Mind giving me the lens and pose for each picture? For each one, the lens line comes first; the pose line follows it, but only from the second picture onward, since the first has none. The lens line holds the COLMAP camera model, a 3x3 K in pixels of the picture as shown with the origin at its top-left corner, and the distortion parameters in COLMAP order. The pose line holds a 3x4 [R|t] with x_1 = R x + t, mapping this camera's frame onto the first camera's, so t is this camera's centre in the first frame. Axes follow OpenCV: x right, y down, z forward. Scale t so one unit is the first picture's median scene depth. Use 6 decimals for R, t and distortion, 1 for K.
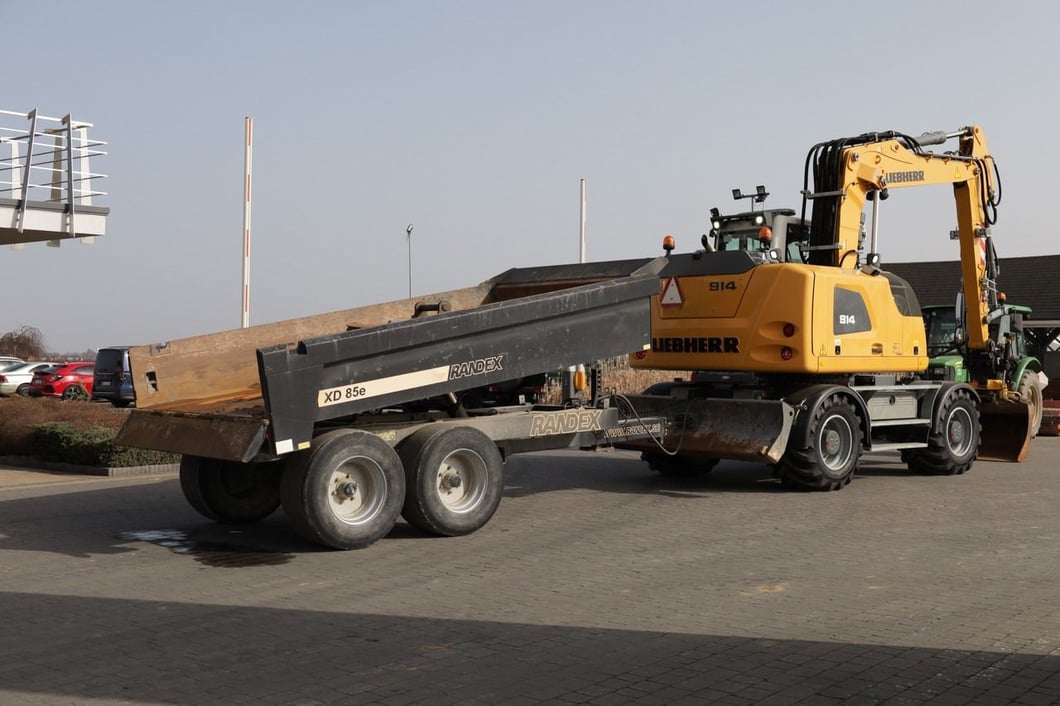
lens RADIAL K [[1194.8, 0, 533.3], [0, 1194.8, 358.0], [0, 0, 1]] dist [-0.004322, -0.017374]
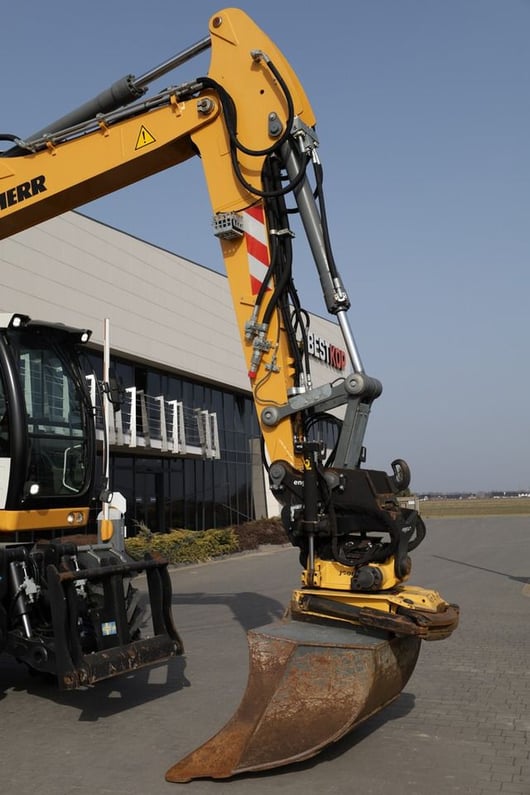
lens RADIAL K [[818.6, 0, 262.5], [0, 818.6, 393.9], [0, 0, 1]] dist [-0.010974, 0.010463]
pose [[0.329010, -0.133821, -0.934796, 0.805168], [0.033951, 0.990944, -0.129909, -0.002237], [0.943716, 0.011004, 0.330574, 1.110776]]
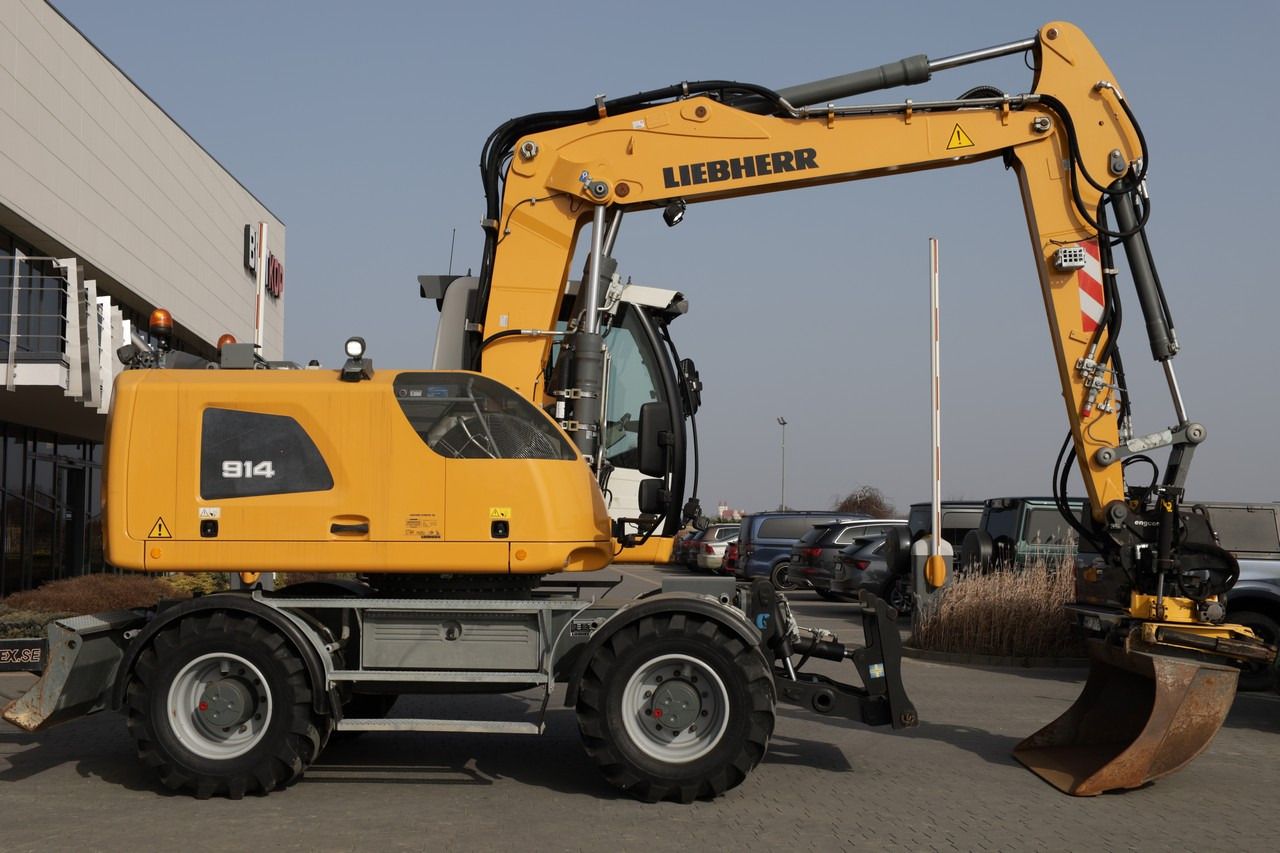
lens RADIAL K [[1486.3, 0, 640.0], [0, 1486.3, 426.5], [0, 0, 1]] dist [-0.000171, 0.011223]
pose [[0.722817, -0.041296, -0.689804, 0.777924], [-0.003374, 0.997990, -0.063281, -0.009625], [0.691031, 0.048068, 0.721225, 0.607024]]
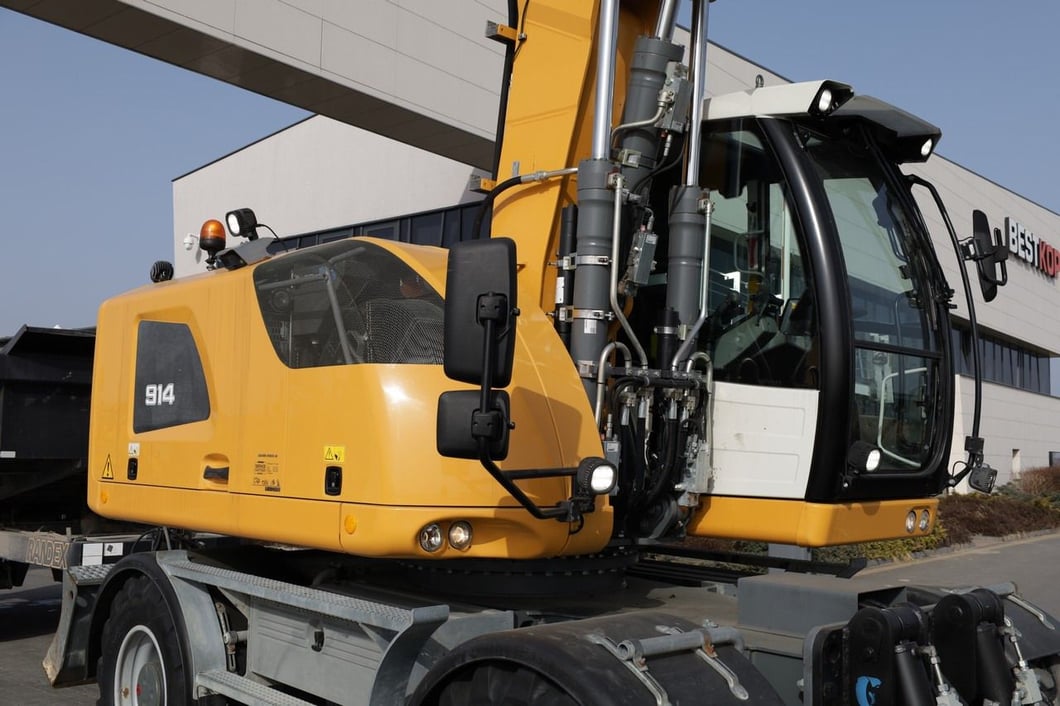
lens RADIAL K [[1038.0, 0, 544.8], [0, 1038.0, 356.2], [0, 0, 1]] dist [0.002194, -0.001104]
pose [[0.027369, -0.091927, -0.995390, 0.580703], [-0.020740, 0.995496, -0.092508, -0.013970], [0.999410, 0.023176, 0.025339, 1.047801]]
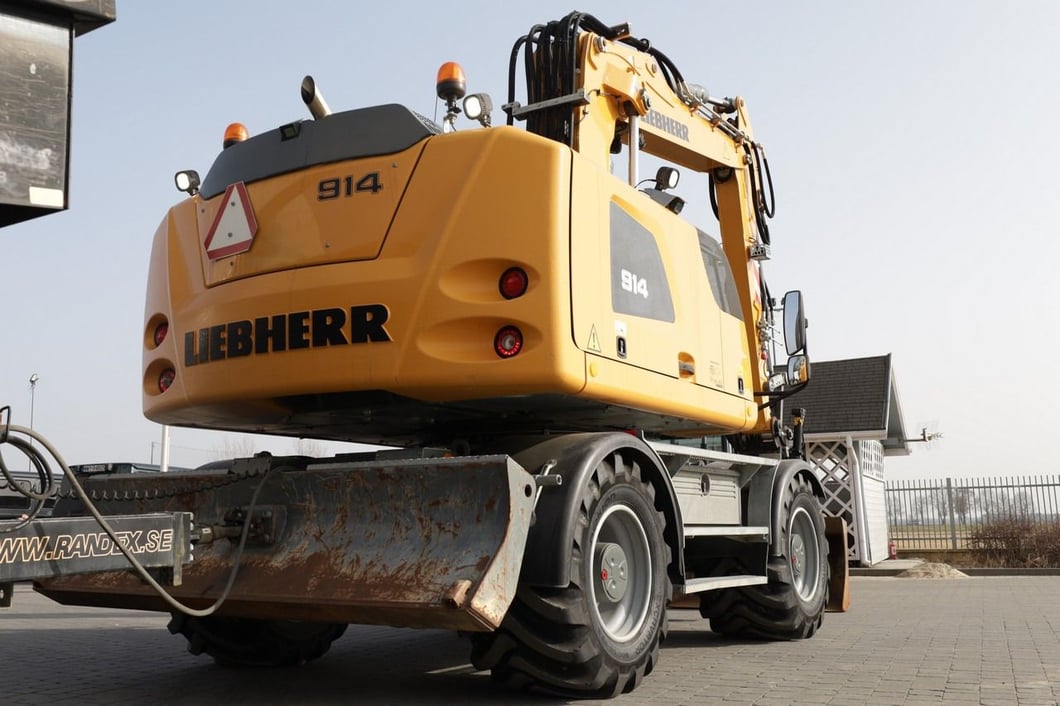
lens RADIAL K [[1050.4, 0, 475.2], [0, 1050.4, 350.1], [0, 0, 1]] dist [-0.006678, -0.001005]
pose [[0.968497, 0.028855, 0.247348, 0.104996], [0.013599, 0.985654, -0.168230, 0.051616], [-0.248654, 0.166294, 0.954210, 0.609290]]
